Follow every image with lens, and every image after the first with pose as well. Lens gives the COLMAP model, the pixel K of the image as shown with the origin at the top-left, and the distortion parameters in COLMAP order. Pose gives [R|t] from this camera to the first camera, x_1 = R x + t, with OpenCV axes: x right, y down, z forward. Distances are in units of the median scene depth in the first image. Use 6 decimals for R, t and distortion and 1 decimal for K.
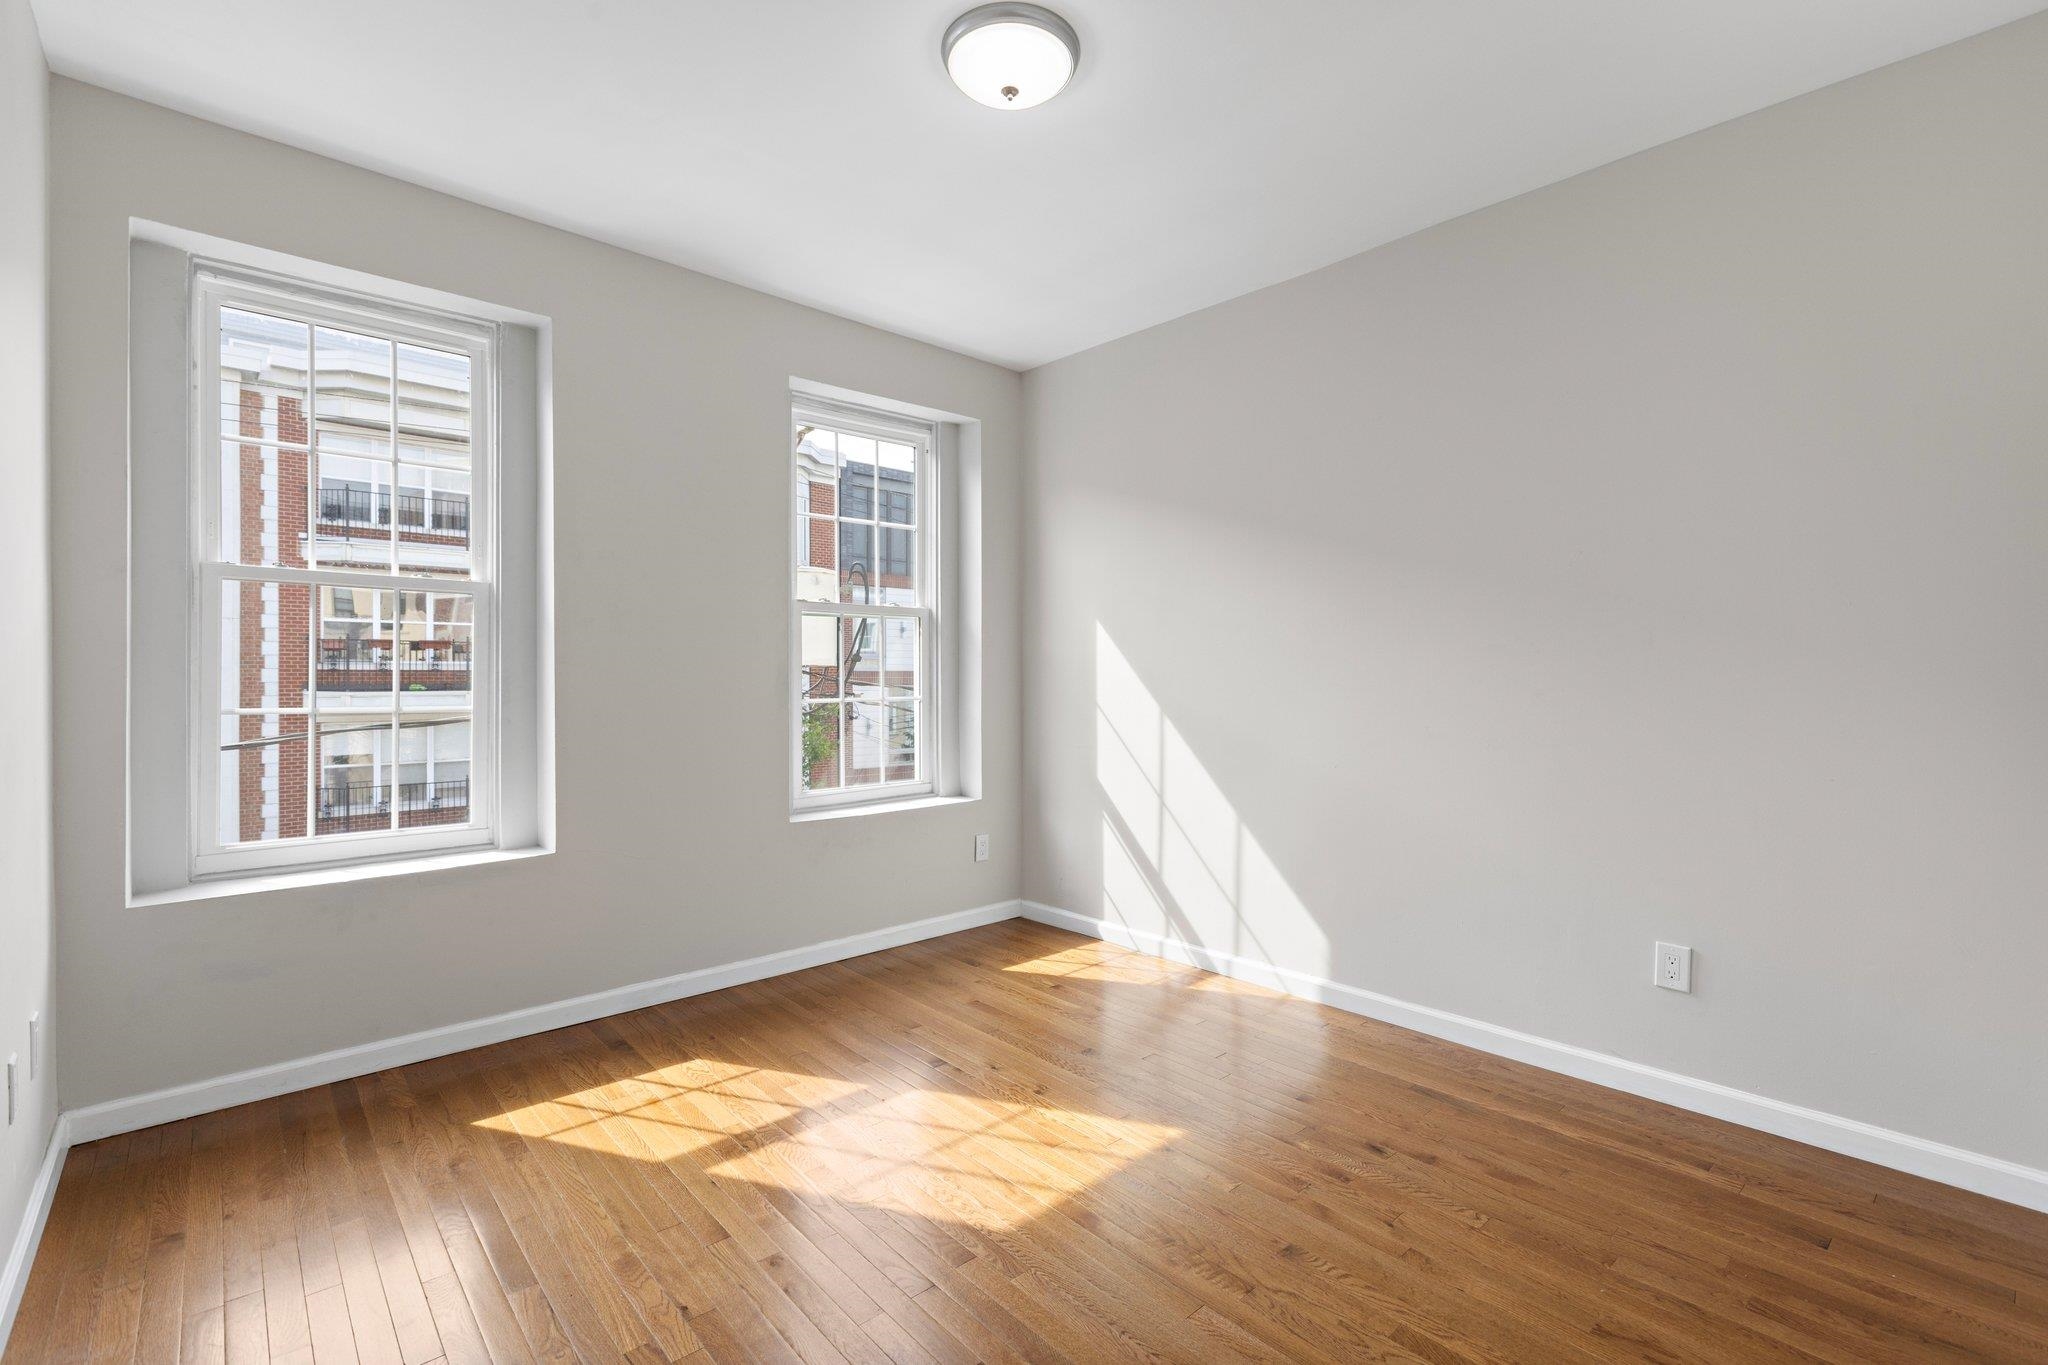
lens RADIAL K [[916.8, 0, 1012.7], [0, 916.8, 681.5], [0, 0, 1]] dist [0.001650, -0.000459]
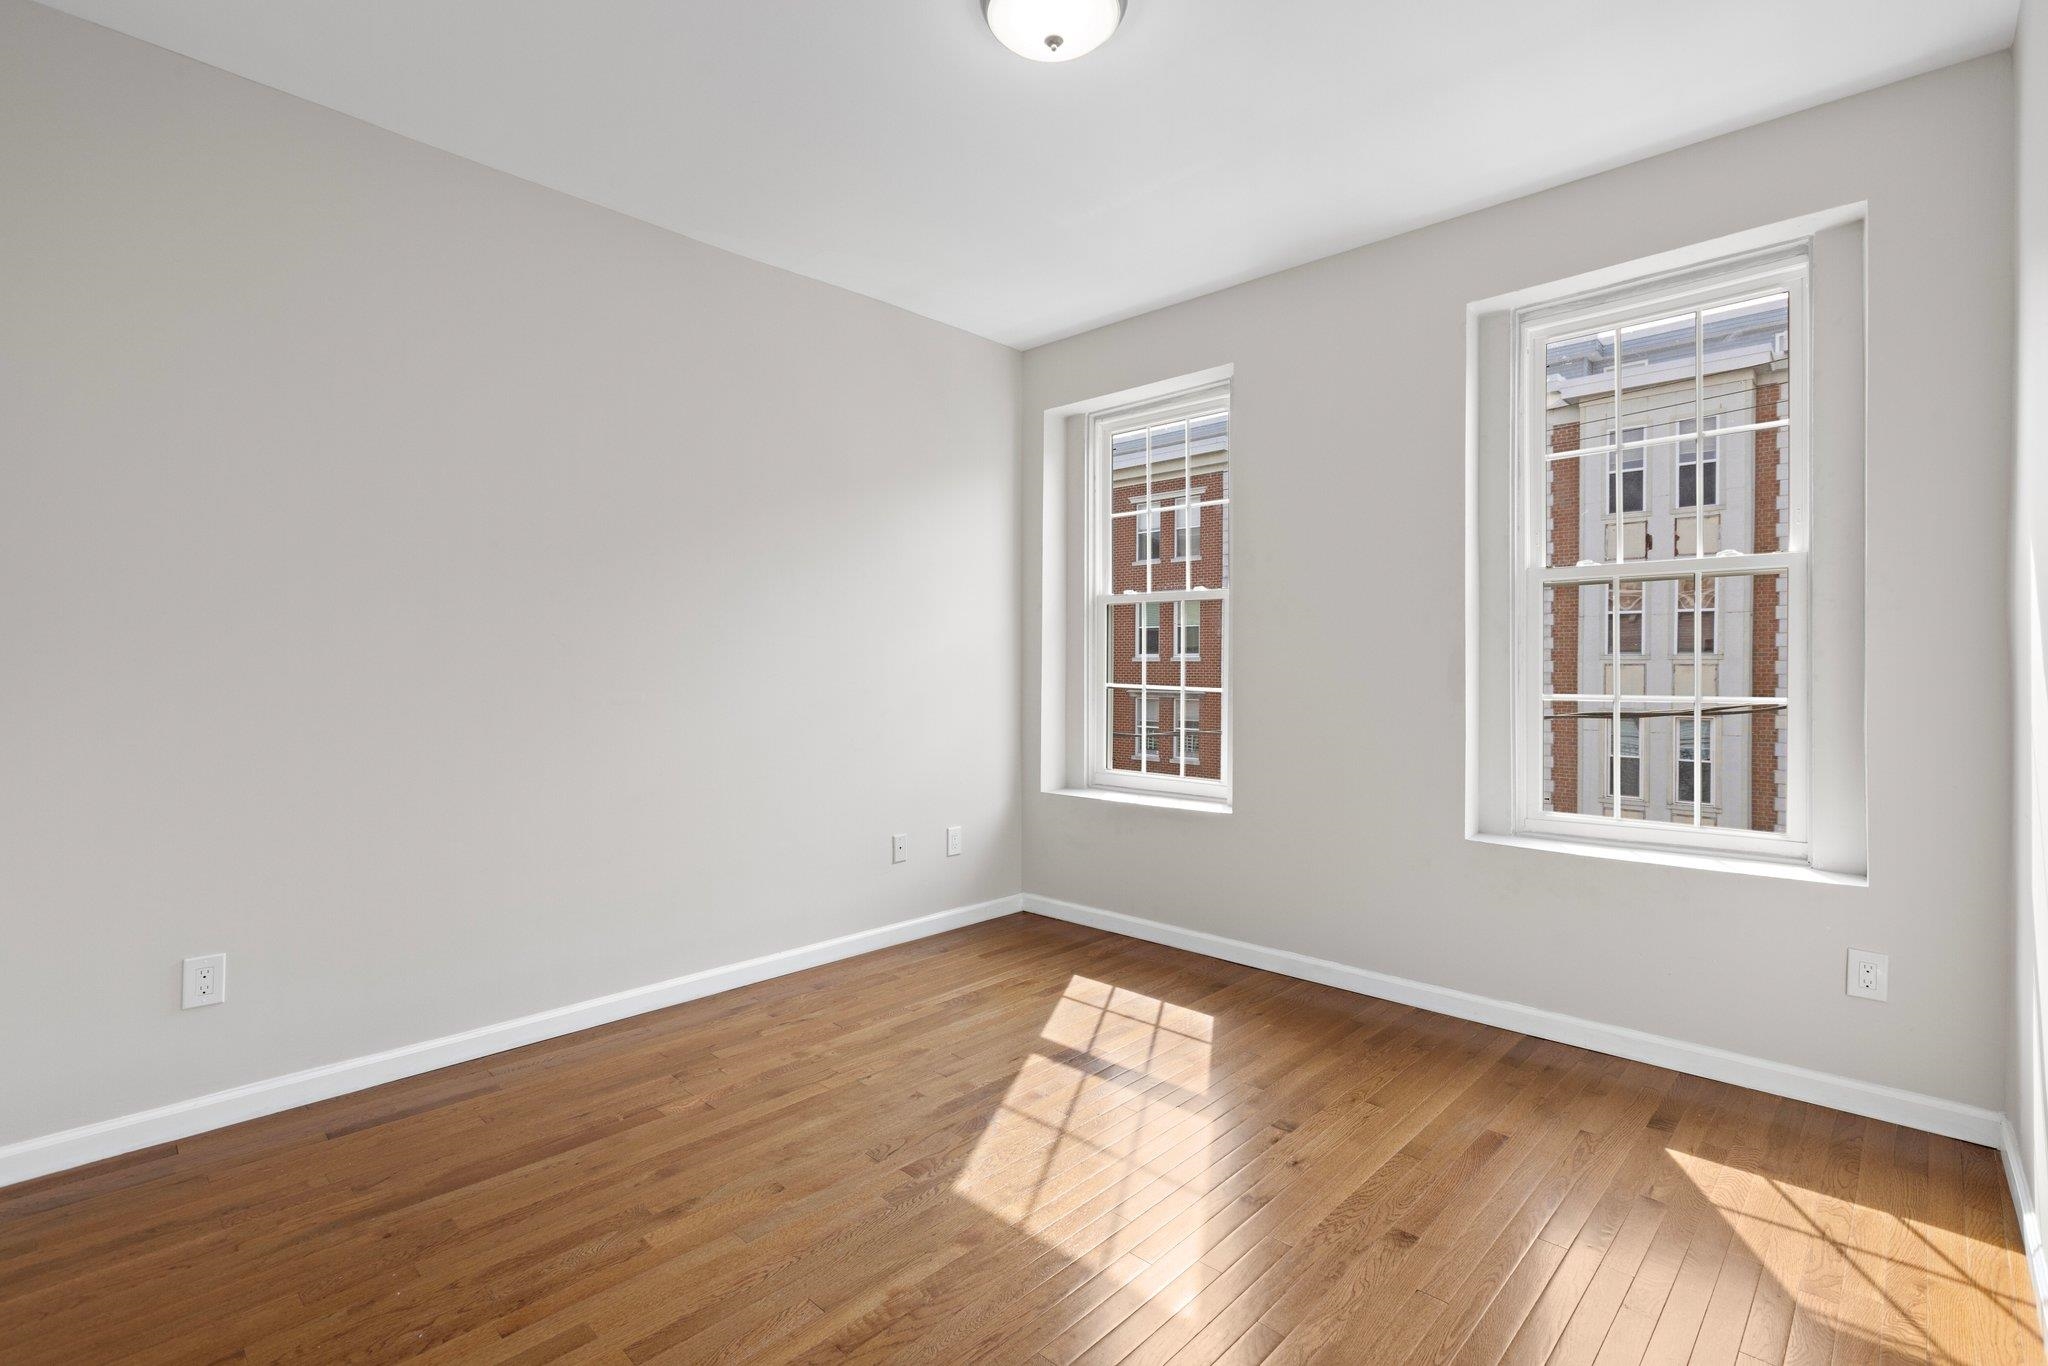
lens RADIAL K [[916.8, 0, 1013.1], [0, 916.8, 669.1], [0, 0, 1]] dist [0.001650, -0.000459]
pose [[0.084688, 0.003488, -0.996401, 0.678344], [-0.008923, 0.999956, 0.002742, 0.000523], [0.996368, 0.008659, 0.084715, 0.635815]]
